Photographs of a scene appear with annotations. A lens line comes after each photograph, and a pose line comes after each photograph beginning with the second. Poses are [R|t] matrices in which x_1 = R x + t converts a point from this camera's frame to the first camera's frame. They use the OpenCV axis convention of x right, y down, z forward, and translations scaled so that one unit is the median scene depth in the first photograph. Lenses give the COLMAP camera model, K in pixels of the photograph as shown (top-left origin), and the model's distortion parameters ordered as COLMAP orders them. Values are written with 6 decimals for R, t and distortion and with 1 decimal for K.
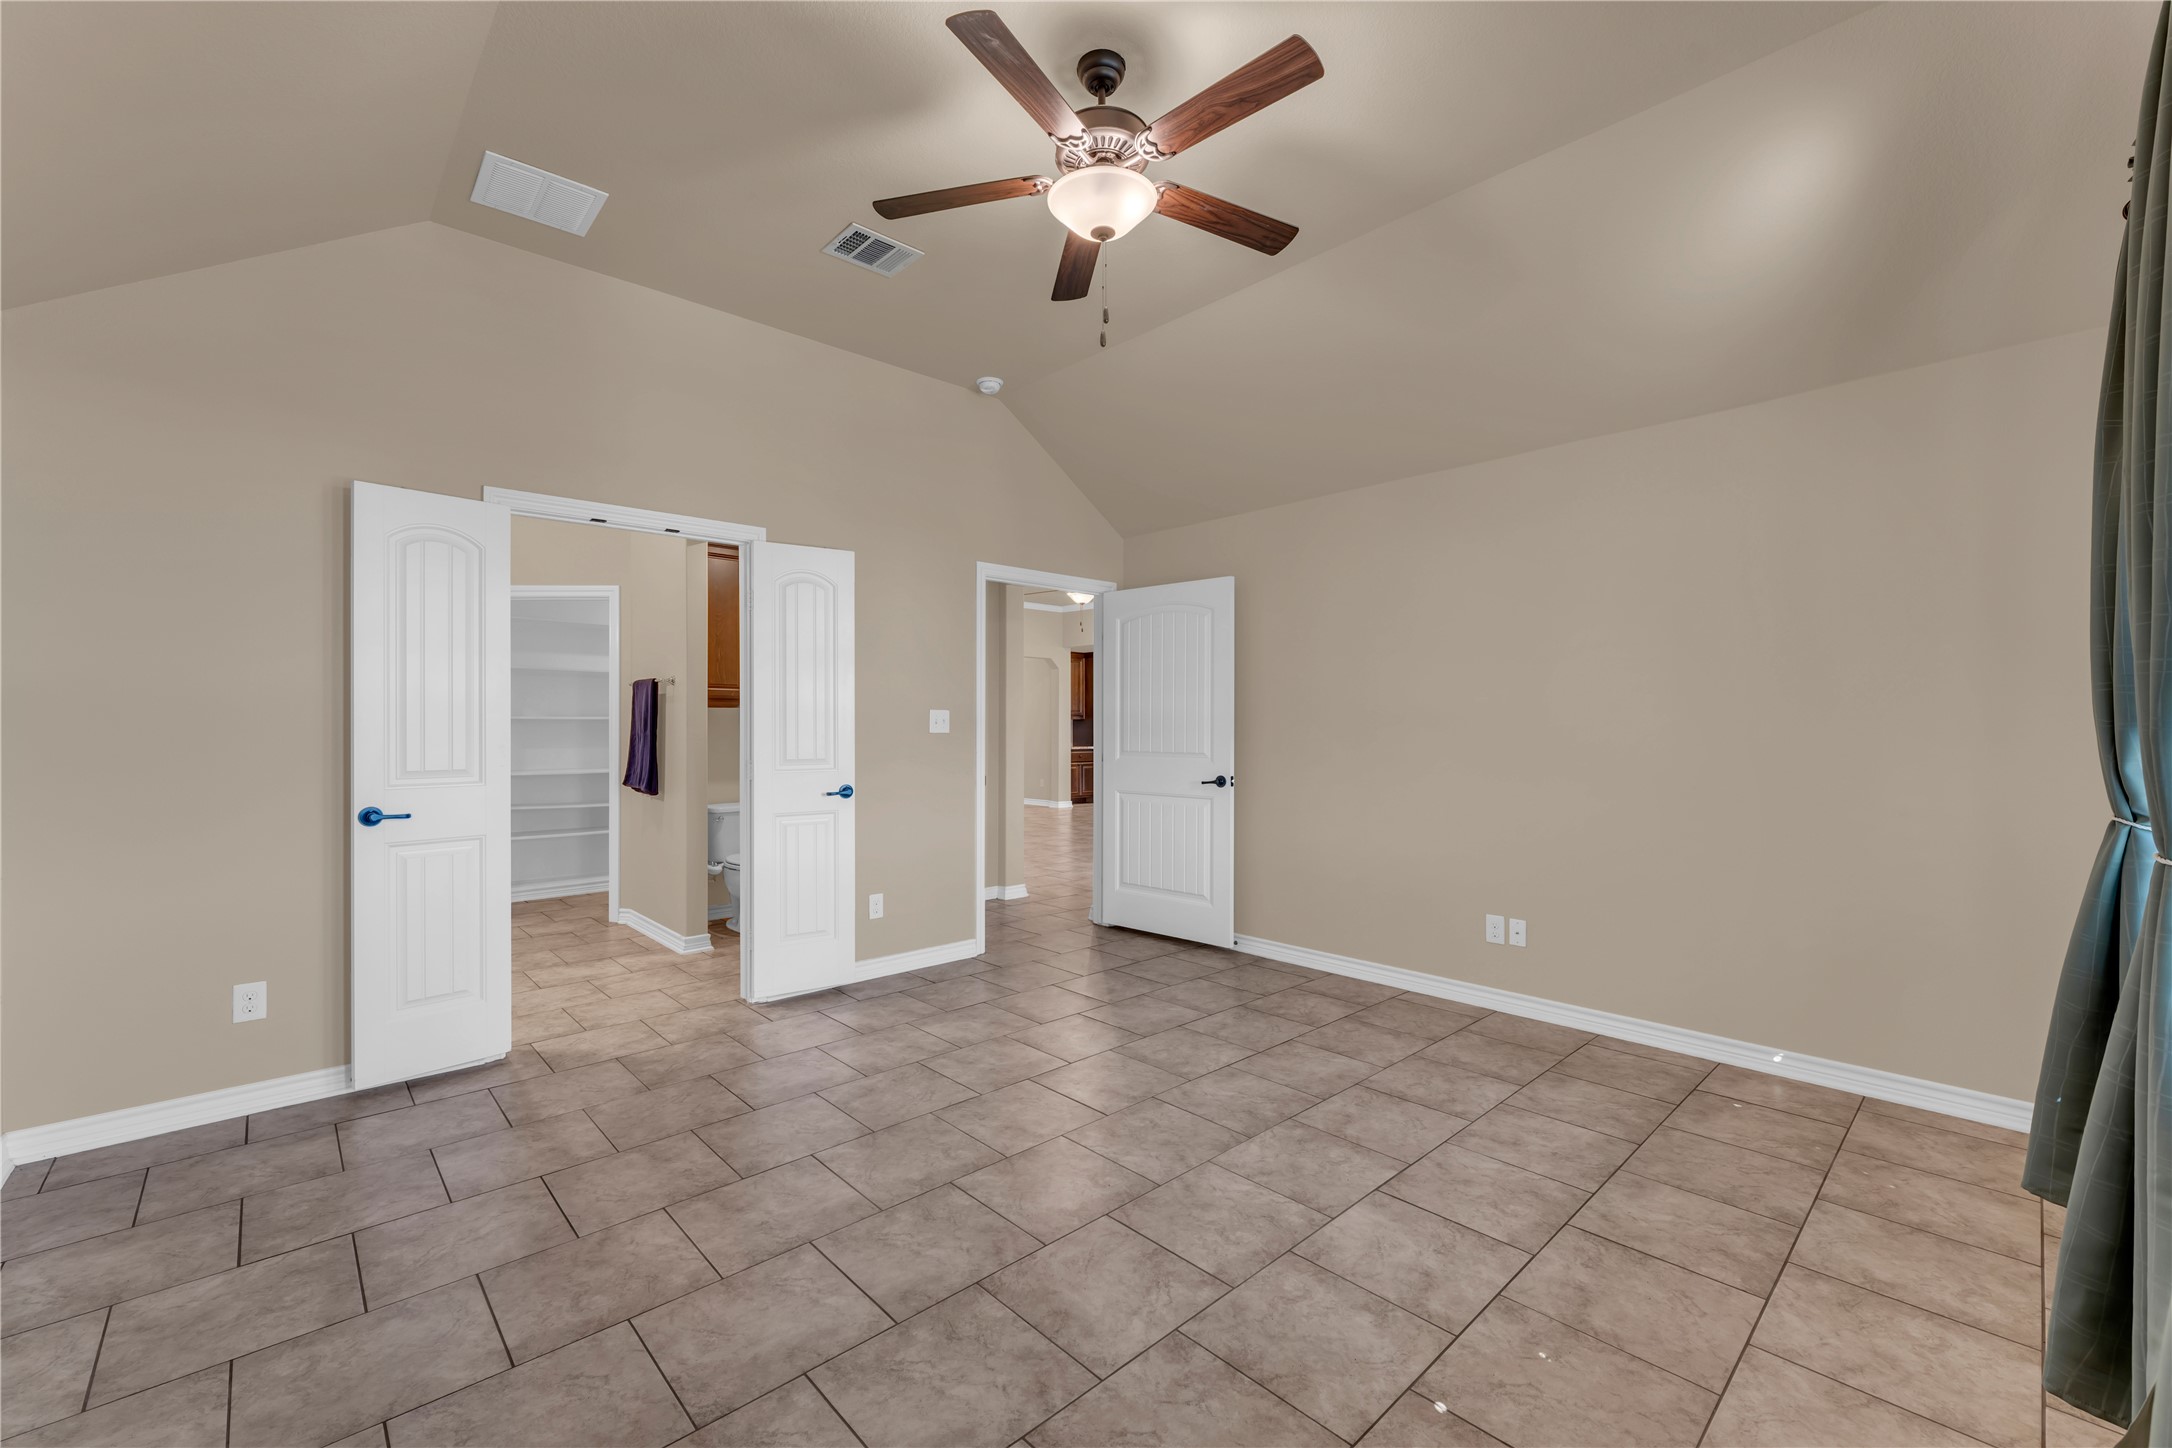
lens RADIAL K [[870.8, 0, 1074.0], [0, 870.8, 724.5], [0, 0, 1]] dist [0.001498, -0.000032]
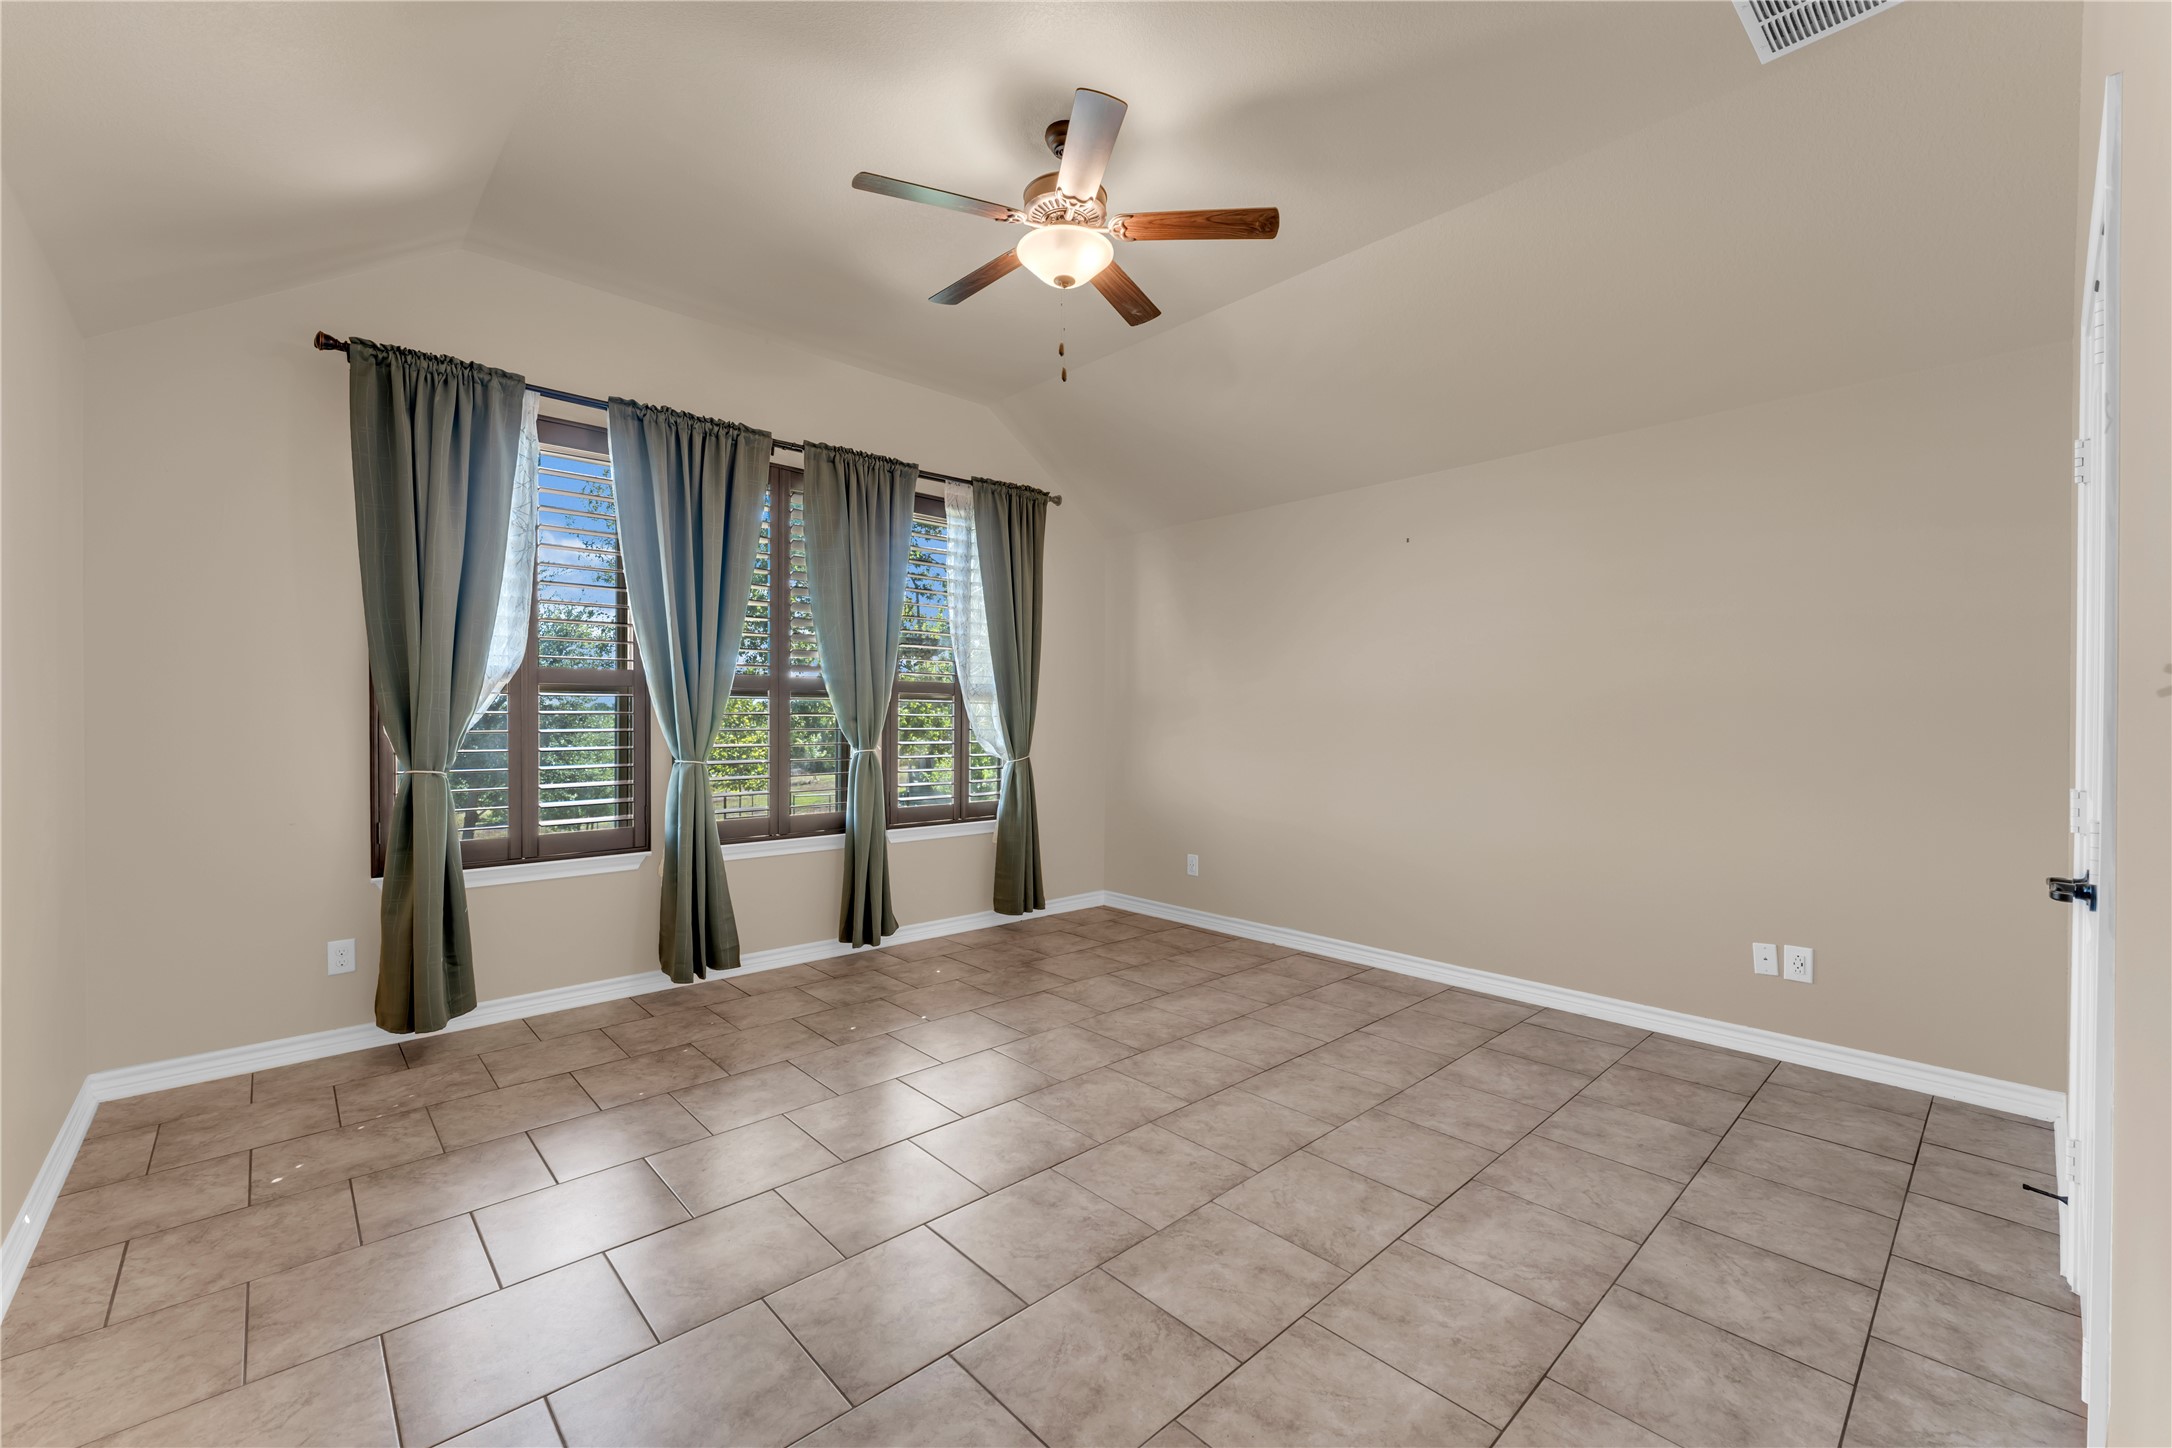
lens RADIAL K [[870.8, 0, 1074.0], [0, 870.8, 724.5], [0, 0, 1]] dist [0.001498, -0.000032]
pose [[-0.999993, -0.003606, -0.000609, 0.019362], [-0.003609, 0.999985, 0.004228, 0.005367], [0.000594, 0.004230, -0.999991, 2.061098]]
